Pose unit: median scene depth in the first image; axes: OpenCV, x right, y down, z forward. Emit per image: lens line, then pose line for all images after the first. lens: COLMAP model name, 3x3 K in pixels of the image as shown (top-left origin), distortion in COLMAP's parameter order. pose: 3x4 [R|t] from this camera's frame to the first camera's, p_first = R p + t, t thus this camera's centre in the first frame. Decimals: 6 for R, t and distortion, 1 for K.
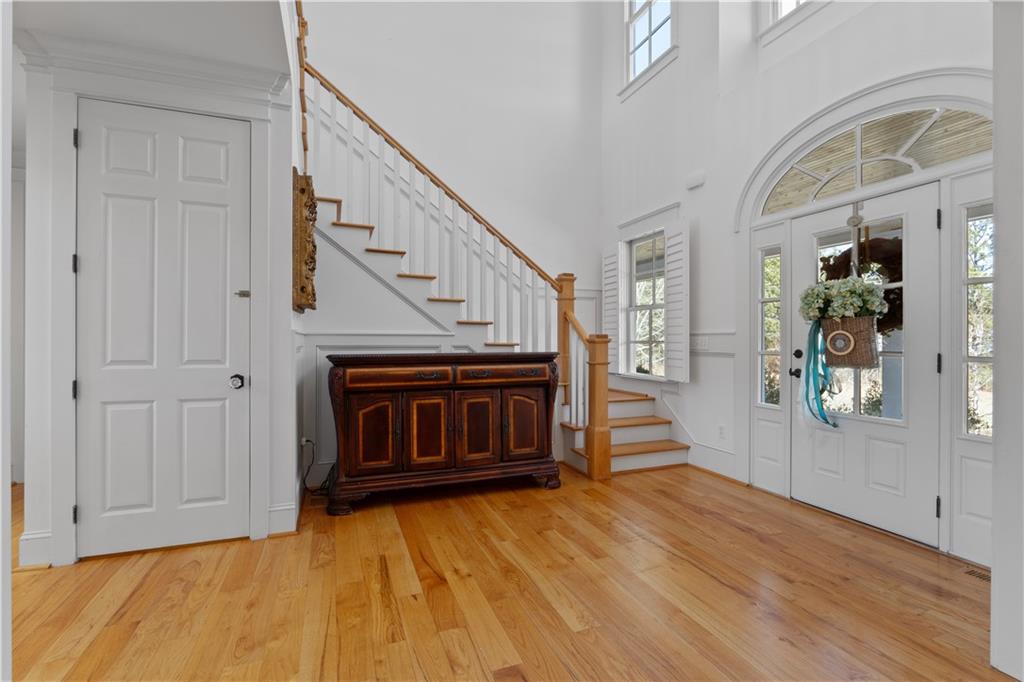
lens RADIAL K [[472.9, 0, 512.8], [0, 472.9, 338.0], [0, 0, 1]] dist [-0.002828, 0.001687]
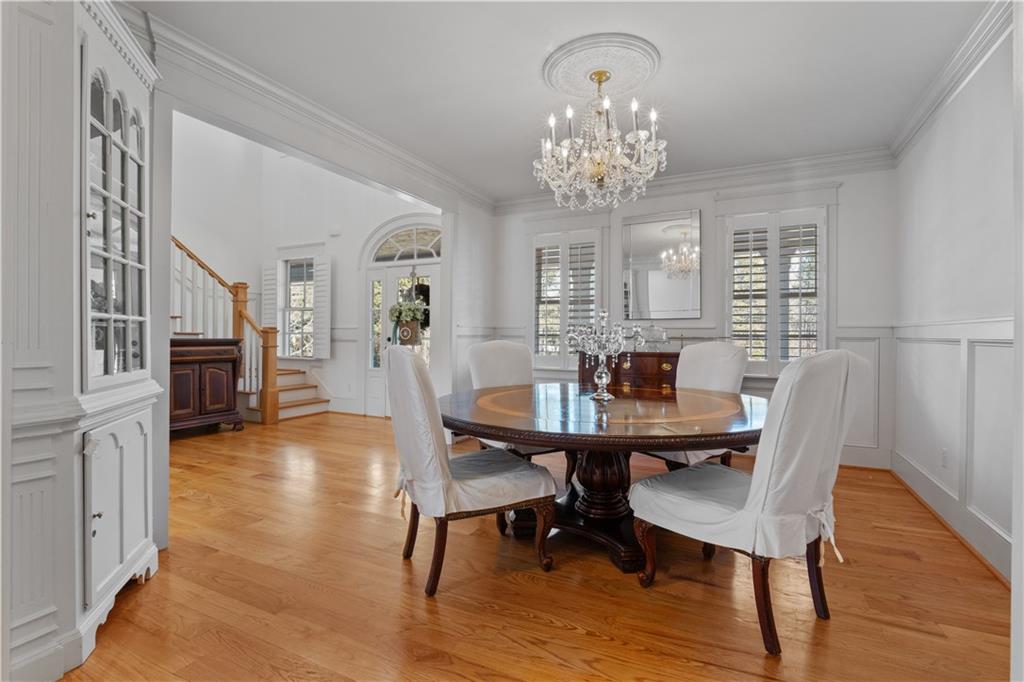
lens RADIAL K [[472.9, 0, 513.3], [0, 472.9, 337.3], [0, 0, 1]] dist [-0.002828, 0.001687]
pose [[0.732659, 0.005619, 0.680573, -0.270458], [-0.009984, 0.999947, 0.002493, 0.013117], [-0.680523, -0.008622, 0.732676, -0.612344]]
